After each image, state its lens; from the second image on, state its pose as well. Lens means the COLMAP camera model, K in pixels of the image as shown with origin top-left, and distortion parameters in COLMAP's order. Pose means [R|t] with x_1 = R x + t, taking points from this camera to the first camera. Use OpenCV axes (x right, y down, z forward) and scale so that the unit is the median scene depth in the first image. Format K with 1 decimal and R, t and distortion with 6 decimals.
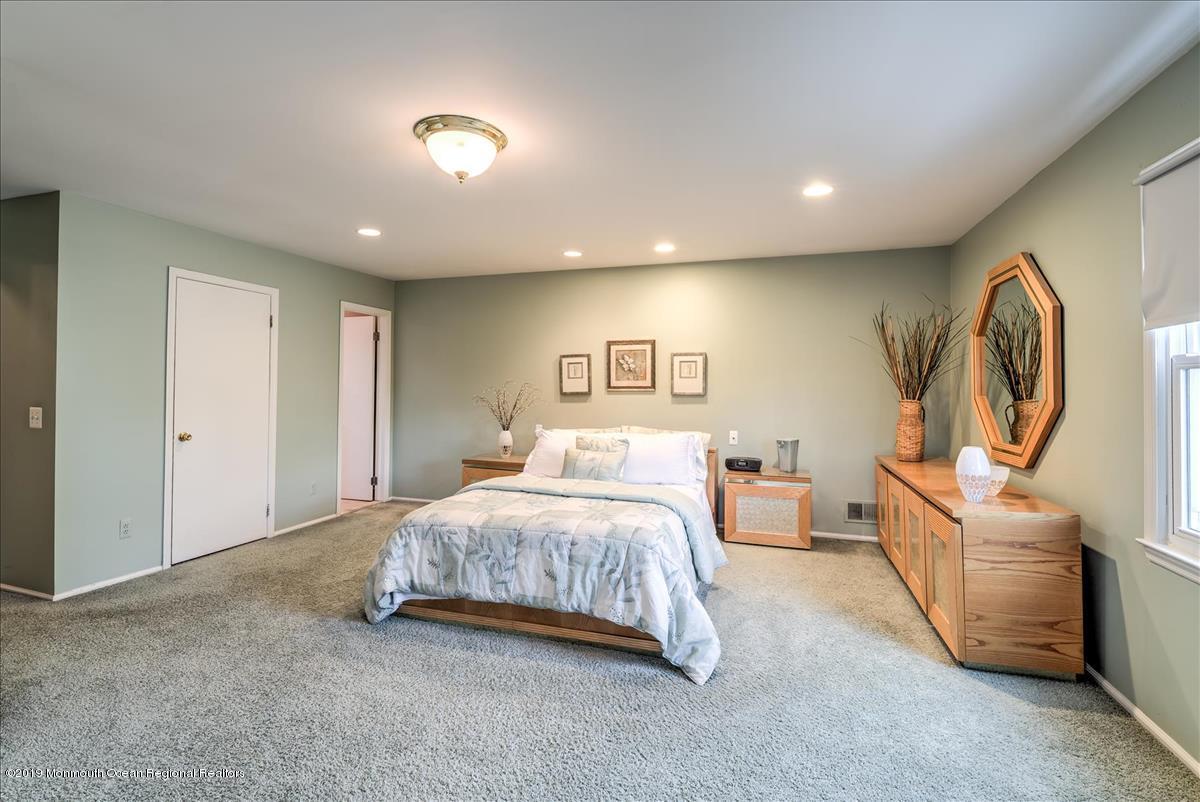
lens RADIAL K [[537.9, 0, 600.3], [0, 537.9, 388.6], [0, 0, 1]] dist [-0.015873, -0.000156]
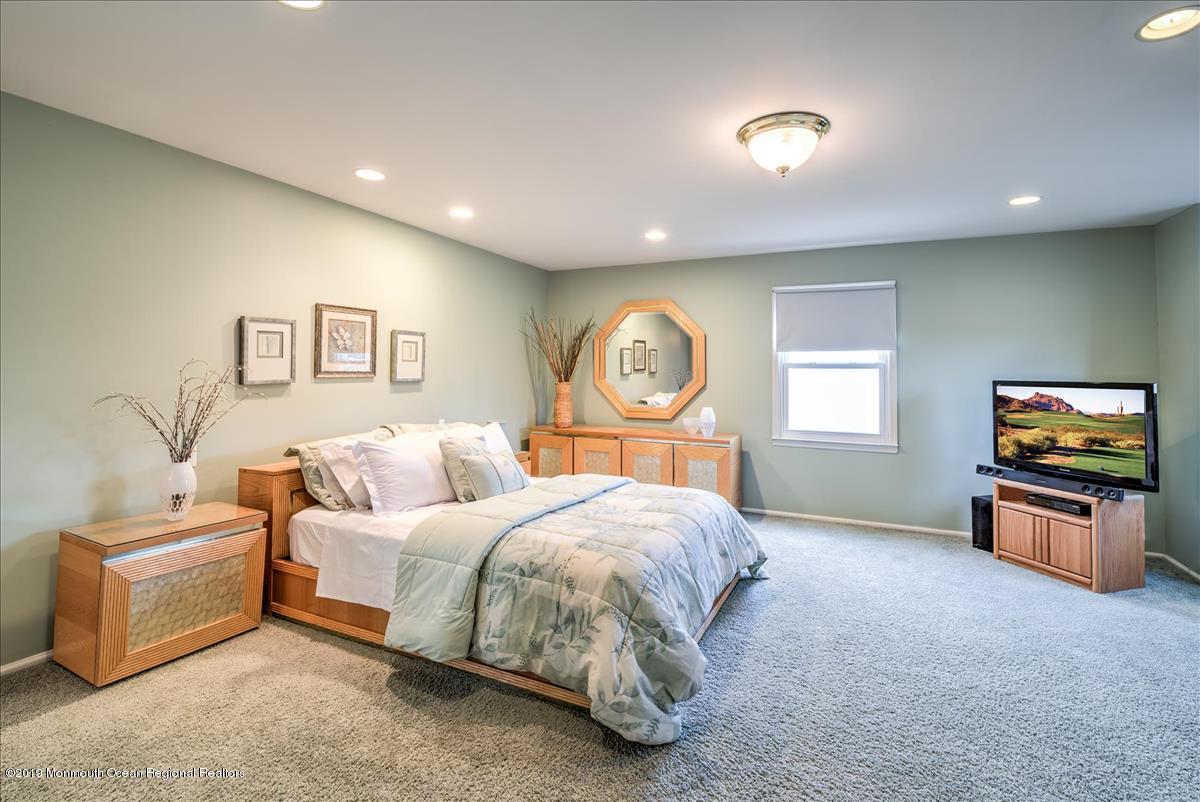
lens RADIAL K [[556.3, 0, 598.7], [0, 556.3, 377.6], [0, 0, 1]] dist [-0.000713, -0.000166]
pose [[0.144361, -0.010346, 0.989471, -0.628651], [-0.001113, 0.999943, 0.010618, -0.003982], [-0.989524, -0.002634, 0.144341, 0.563700]]
